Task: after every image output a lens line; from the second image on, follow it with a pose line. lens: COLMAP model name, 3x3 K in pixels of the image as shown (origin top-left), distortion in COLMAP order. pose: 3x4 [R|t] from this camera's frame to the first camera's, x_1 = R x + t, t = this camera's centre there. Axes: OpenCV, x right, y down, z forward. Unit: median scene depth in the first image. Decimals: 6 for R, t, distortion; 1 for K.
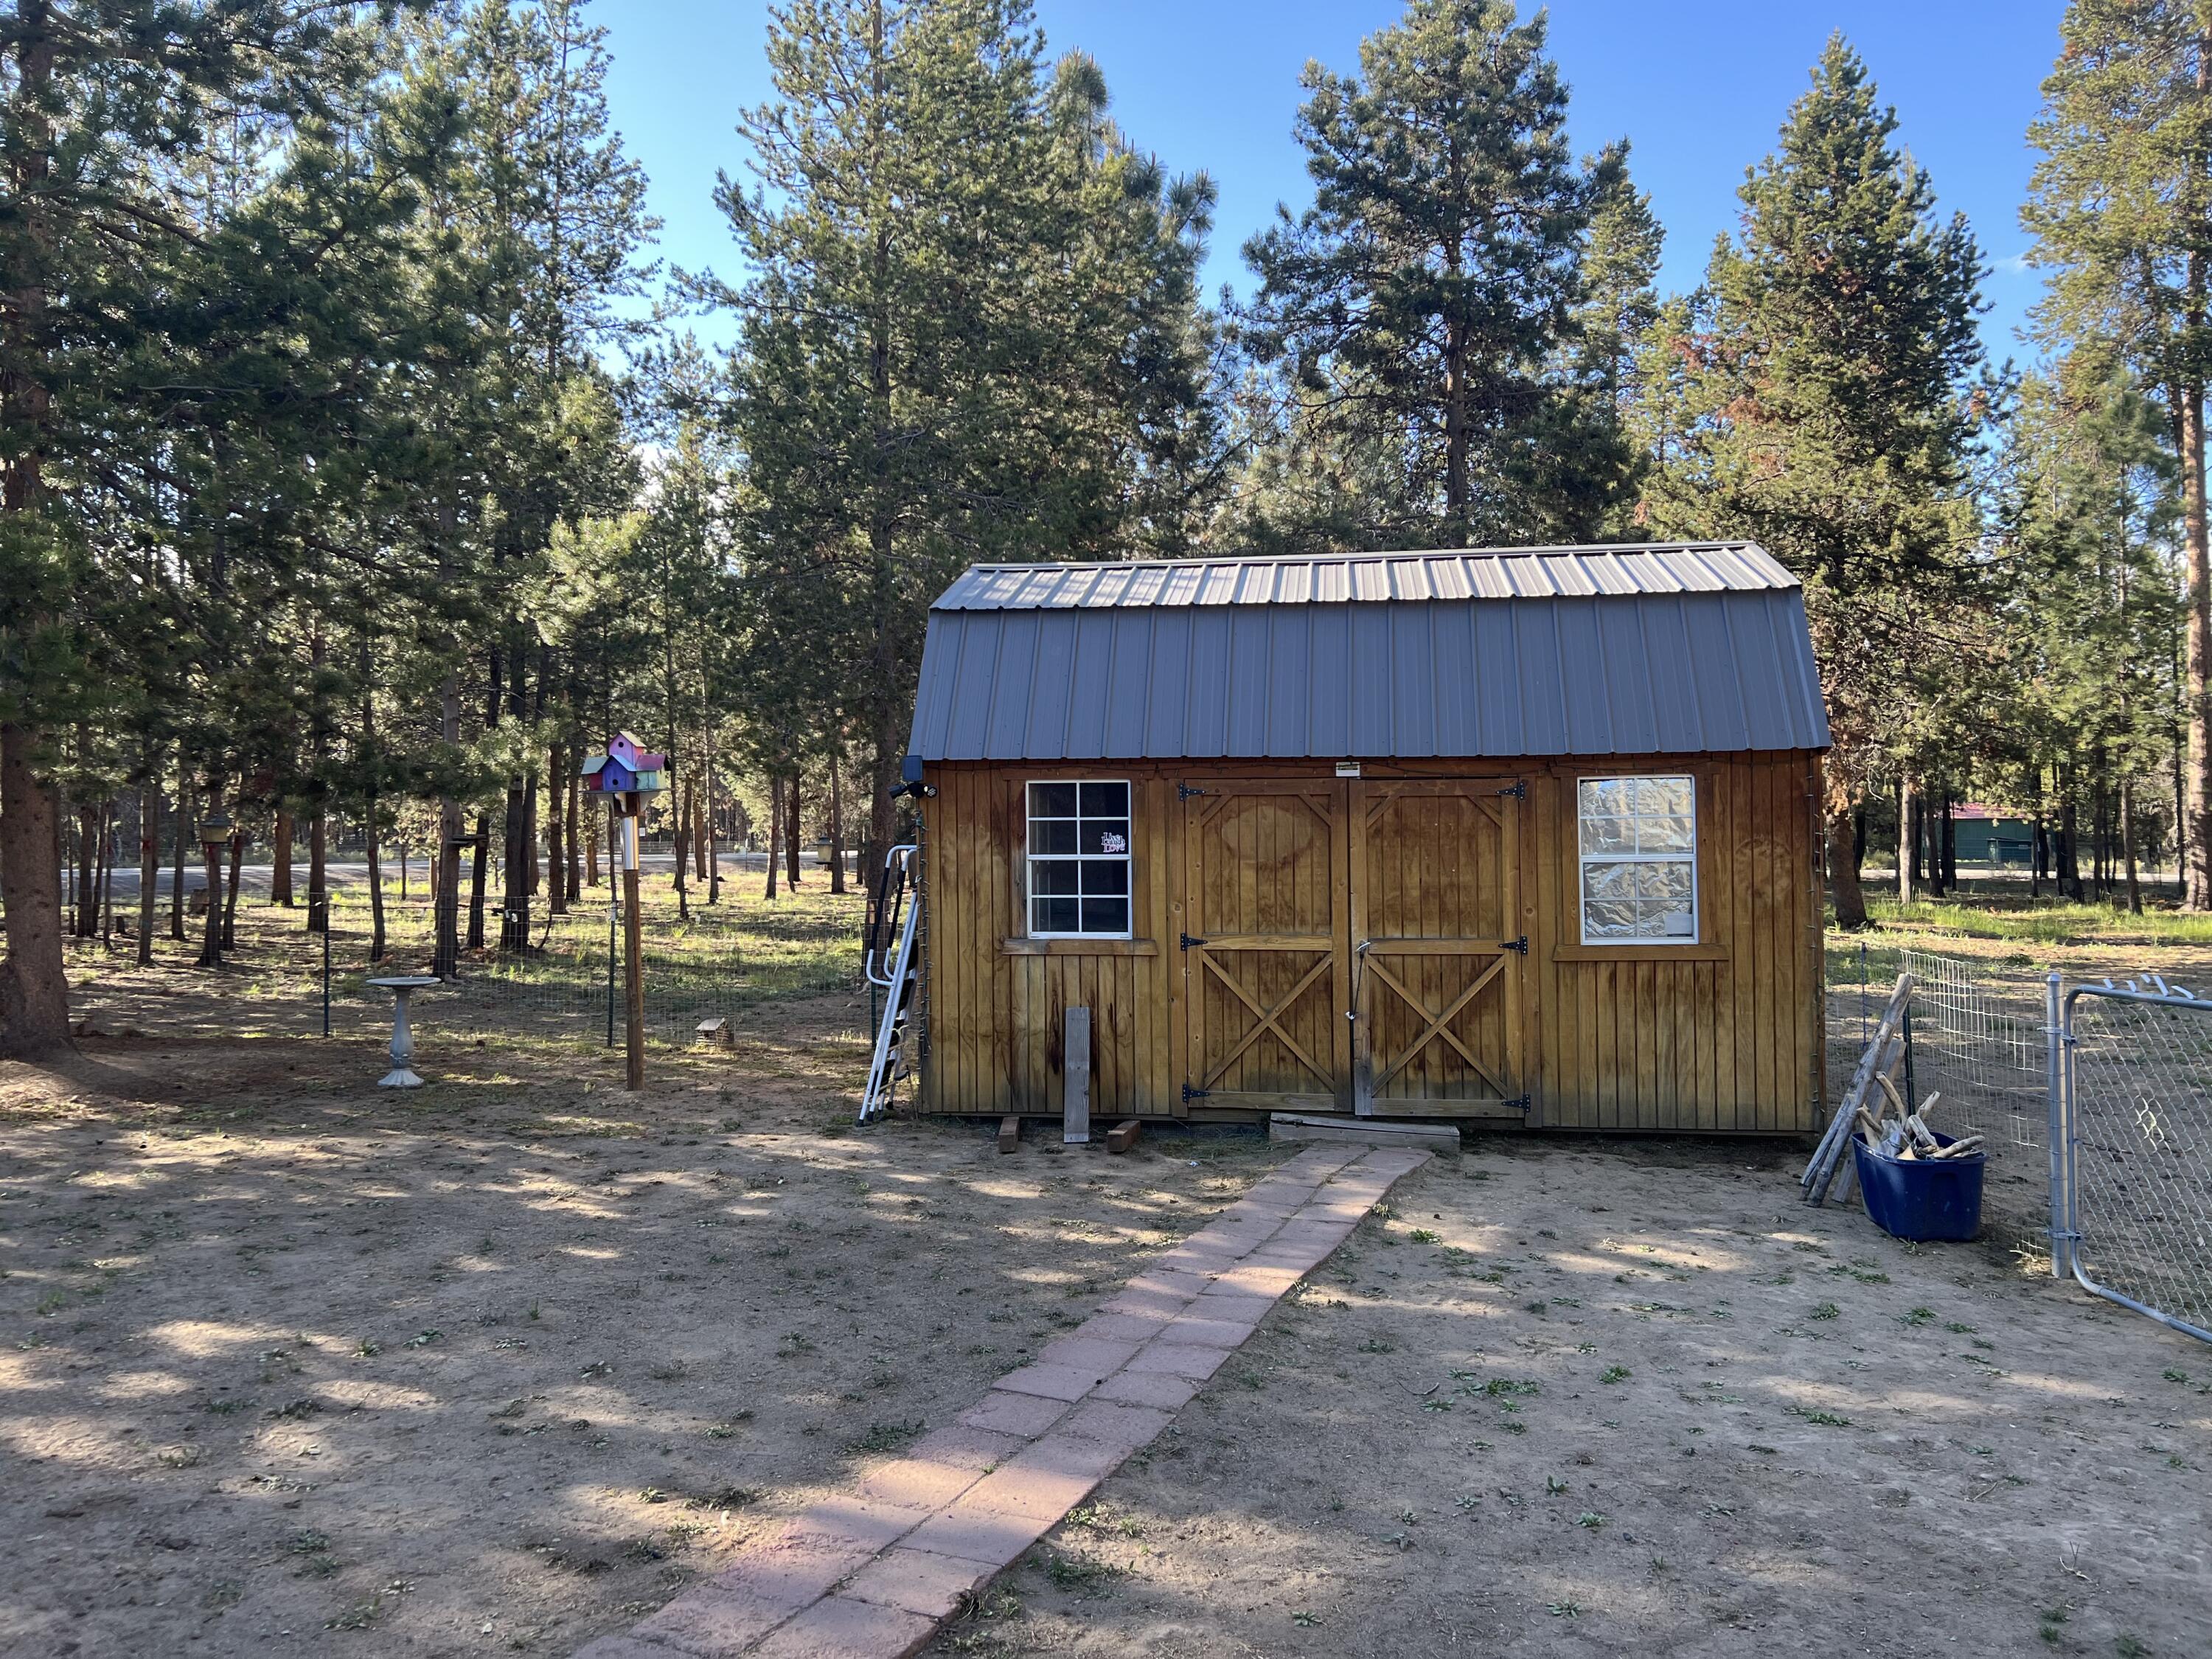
lens RADIAL K [[1670.6, 0, 1109.7], [0, 1670.6, 831.9], [0, 0, 1]] dist [0.045242, -0.051623]
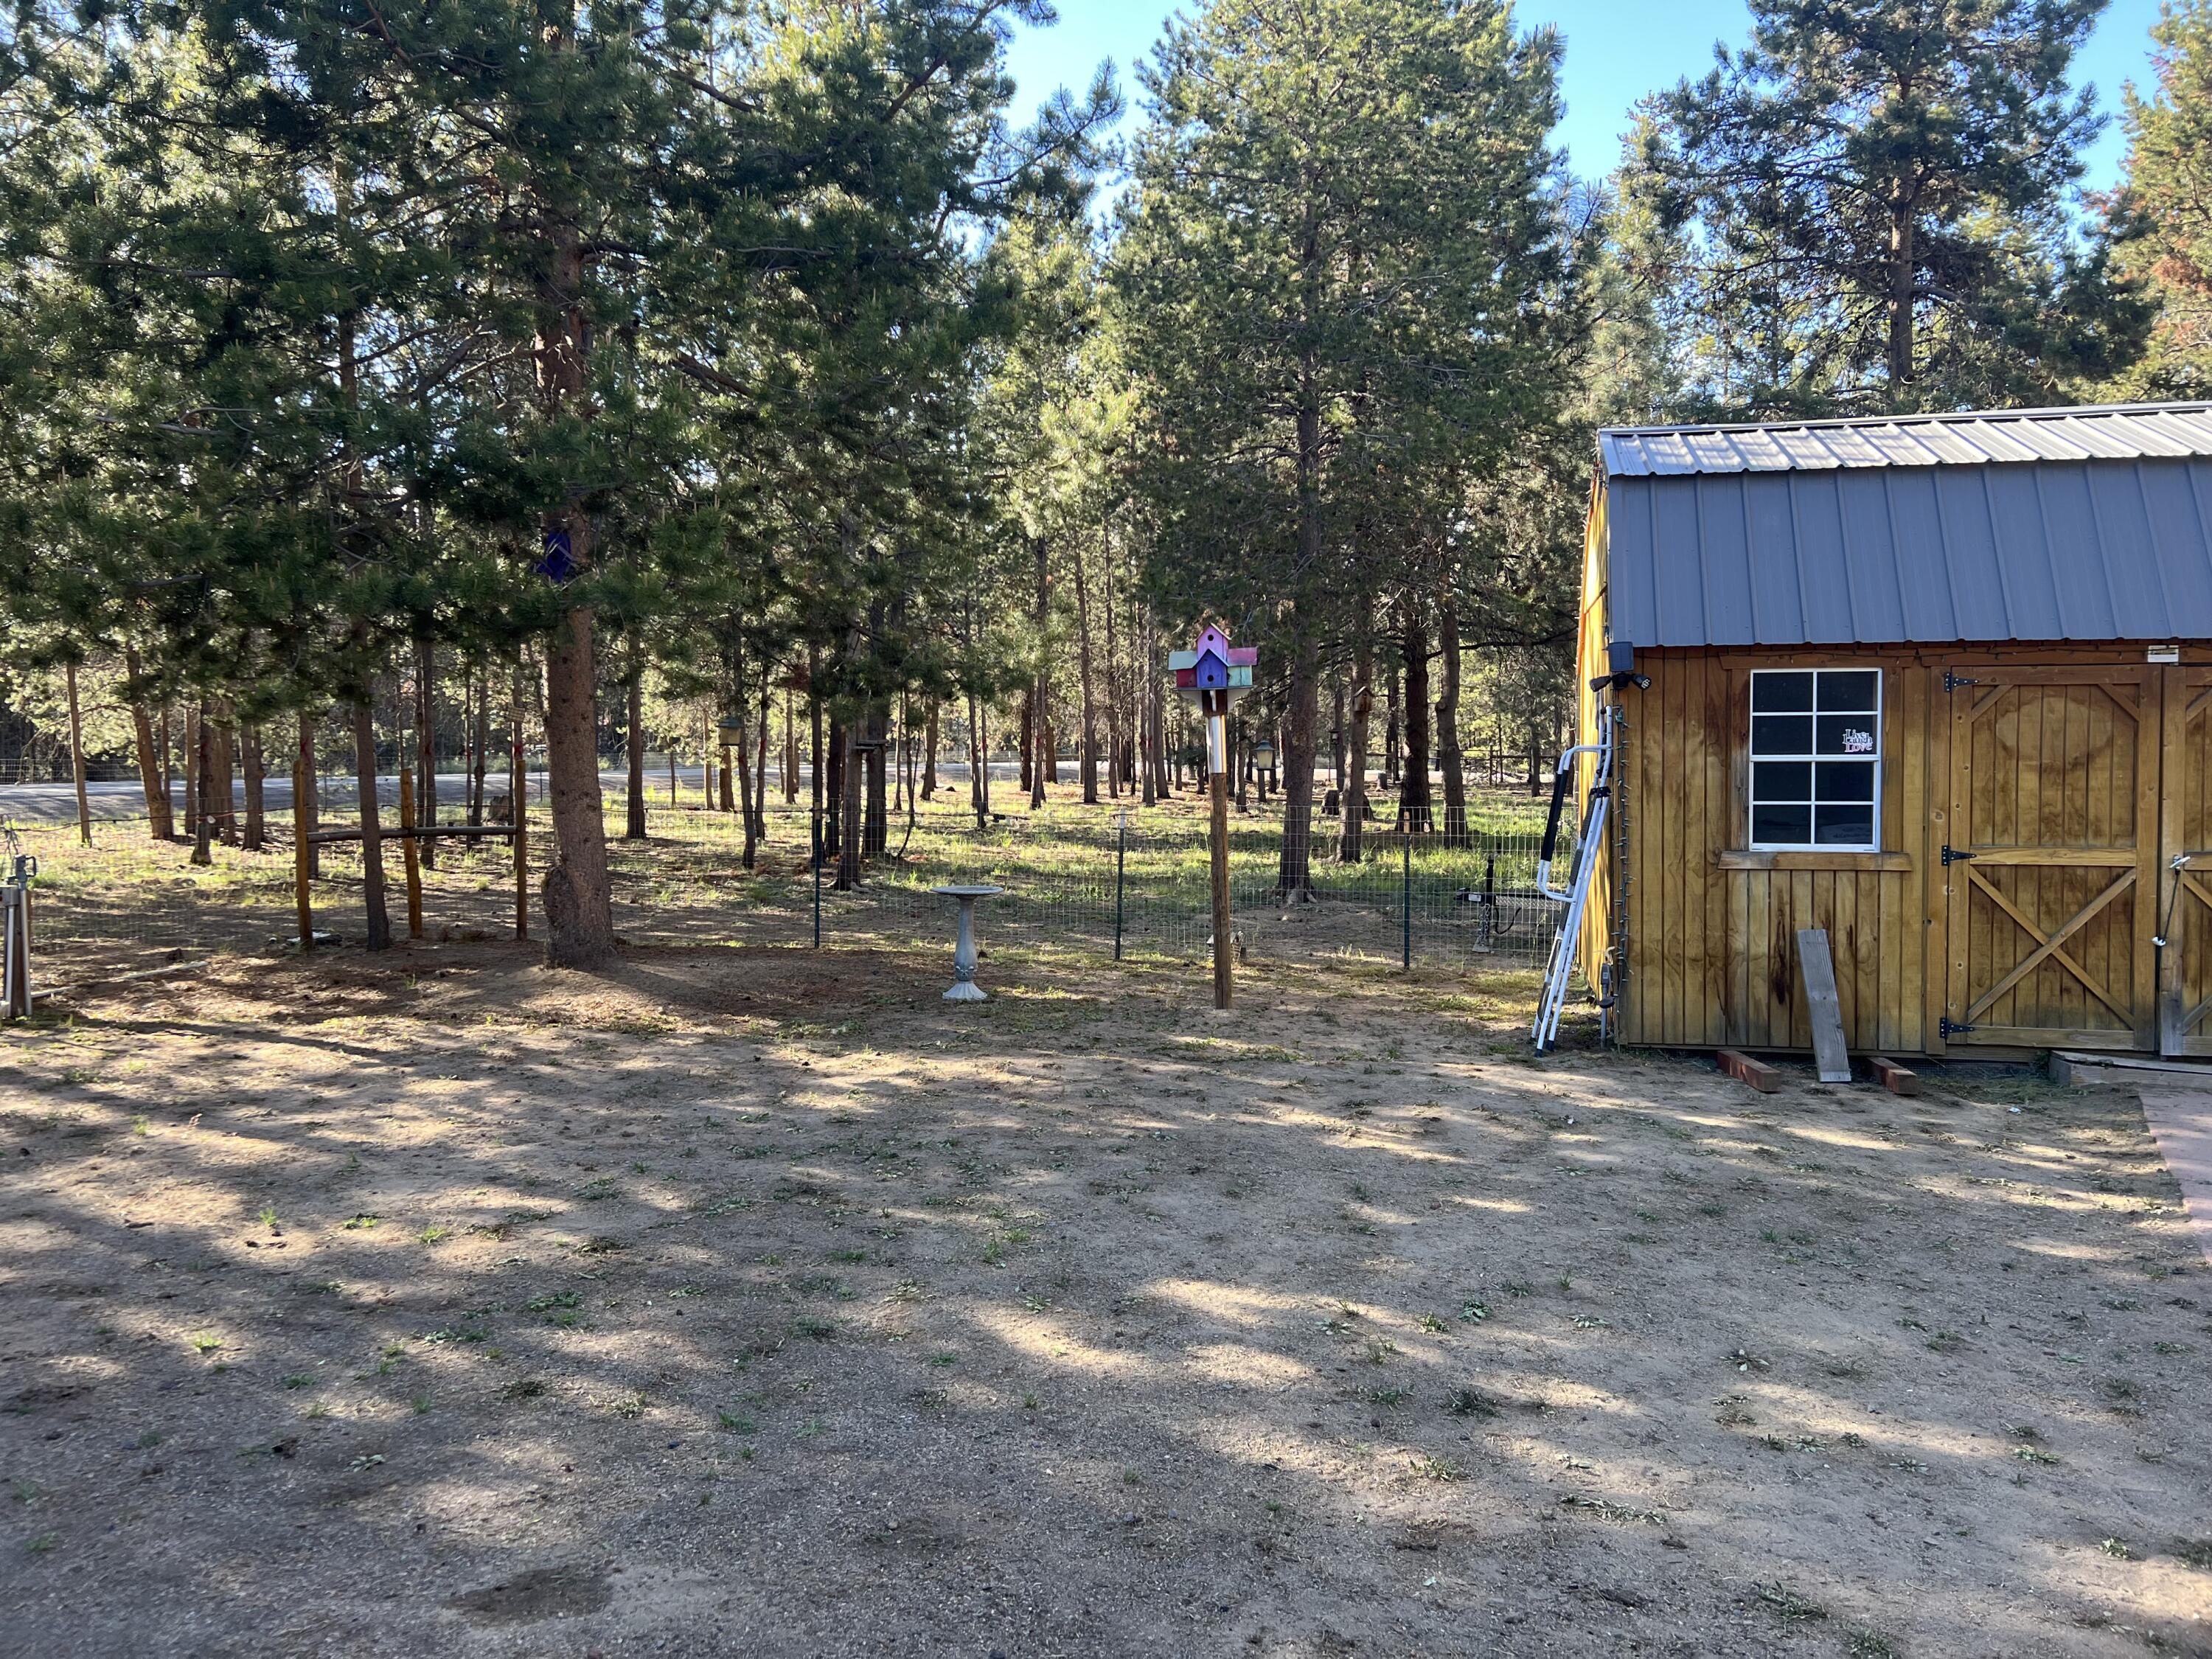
lens RADIAL K [[1670.6, 0, 1092.6], [0, 1670.6, 830.2], [0, 0, 1]] dist [0.045242, -0.051623]
pose [[0.996518, 0.005466, -0.083195, -0.324836], [-0.001246, 0.998713, 0.050698, 0.008906], [0.083366, -0.050418, 0.995243, 0.090843]]
